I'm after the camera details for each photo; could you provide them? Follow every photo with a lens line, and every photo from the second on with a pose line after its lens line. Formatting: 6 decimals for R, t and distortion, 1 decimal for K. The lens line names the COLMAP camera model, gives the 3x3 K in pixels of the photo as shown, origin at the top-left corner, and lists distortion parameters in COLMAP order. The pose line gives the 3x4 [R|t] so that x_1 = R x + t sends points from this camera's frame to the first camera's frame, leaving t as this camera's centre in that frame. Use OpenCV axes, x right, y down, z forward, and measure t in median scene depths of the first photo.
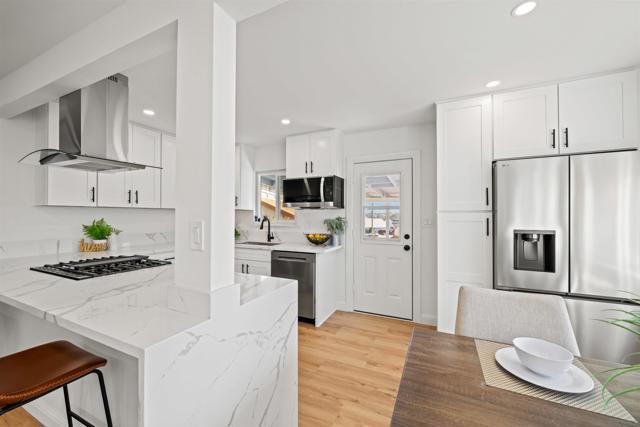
lens RADIAL K [[253.3, 0, 320.7], [0, 253.3, 213.6], [0, 0, 1]] dist [-0.001770, -0.001048]
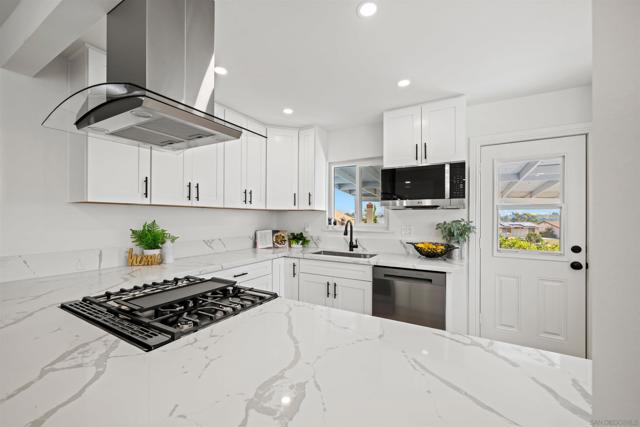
lens RADIAL K [[253.3, 0, 319.7], [0, 253.3, 217.2], [0, 0, 1]] dist [-0.001770, -0.001048]
pose [[0.997138, 0.003678, -0.075507, -0.293165], [-0.003262, 0.999979, 0.005633, 0.003026], [0.075526, -0.005370, 0.997129, 0.266388]]
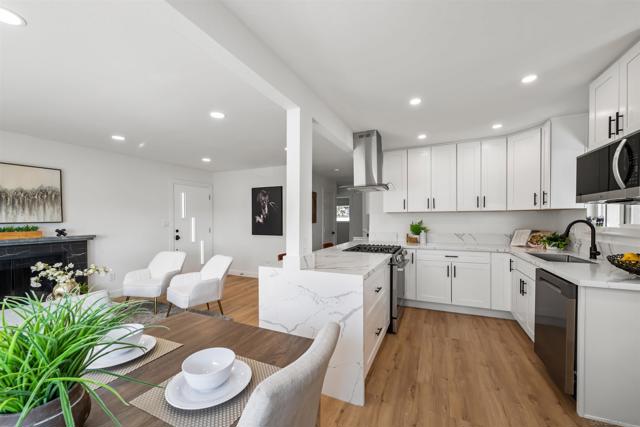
lens RADIAL K [[253.3, 0, 318.9], [0, 253.3, 222.0], [0, 0, 1]] dist [-0.001770, -0.001048]
pose [[0.005334, 0.009565, -0.999940, 0.498313], [0.013308, 0.999865, 0.009635, 0.007290], [0.999897, -0.013358, 0.005206, 0.395468]]
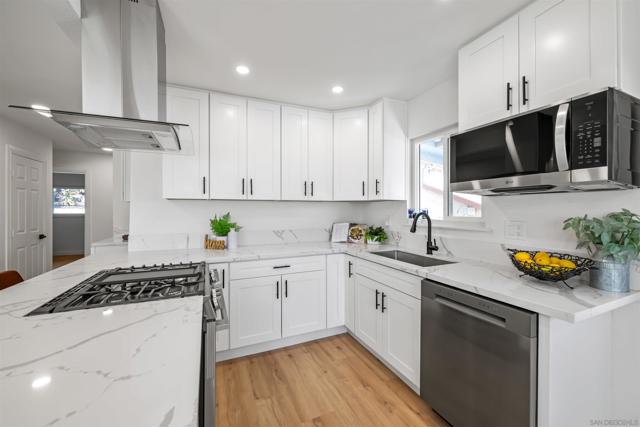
lens RADIAL K [[253.3, 0, 319.6], [0, 253.3, 211.1], [0, 0, 1]] dist [-0.001770, -0.001048]
pose [[0.758319, 0.001635, -0.651881, -0.021935], [0.006879, 0.999921, 0.010509, 0.006444], [0.651847, -0.012454, 0.758248, 0.489120]]
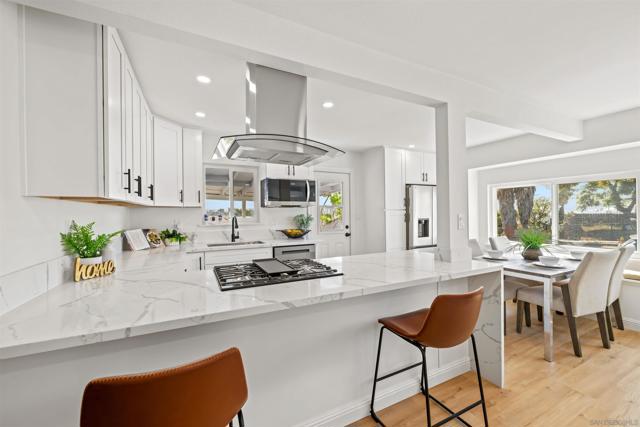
lens RADIAL K [[253.3, 0, 316.3], [0, 253.3, 213.3], [0, 0, 1]] dist [-0.001770, -0.001048]
pose [[0.628639, -0.008224, 0.777654, -0.890878], [0.004386, 0.999966, 0.007029, 0.001472], [-0.777685, -0.001008, 0.628654, 0.217588]]
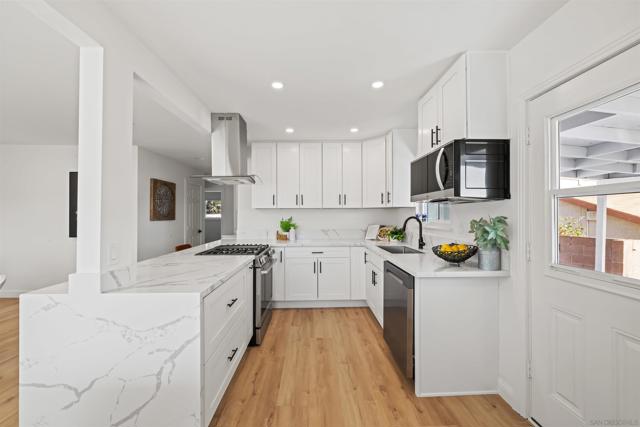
lens RADIAL K [[253.3, 0, 318.8], [0, 253.3, 213.0], [0, 0, 1]] dist [-0.001770, -0.001048]
pose [[0.451324, -0.010028, -0.892304, 0.398665], [0.011829, 0.999916, -0.005254, 0.007567], [0.892282, -0.008184, 0.451405, 0.478632]]
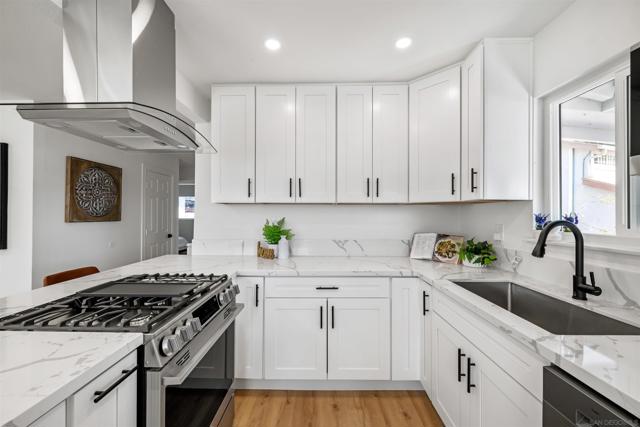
lens RADIAL K [[253.3, 0, 319.0], [0, 253.3, 213.5], [0, 0, 1]] dist [-0.001770, -0.001048]
pose [[0.418690, -0.004372, -0.908119, -0.069700], [0.005367, 0.999983, -0.002340, 0.007512], [0.908114, -0.003894, 0.418706, 0.711408]]
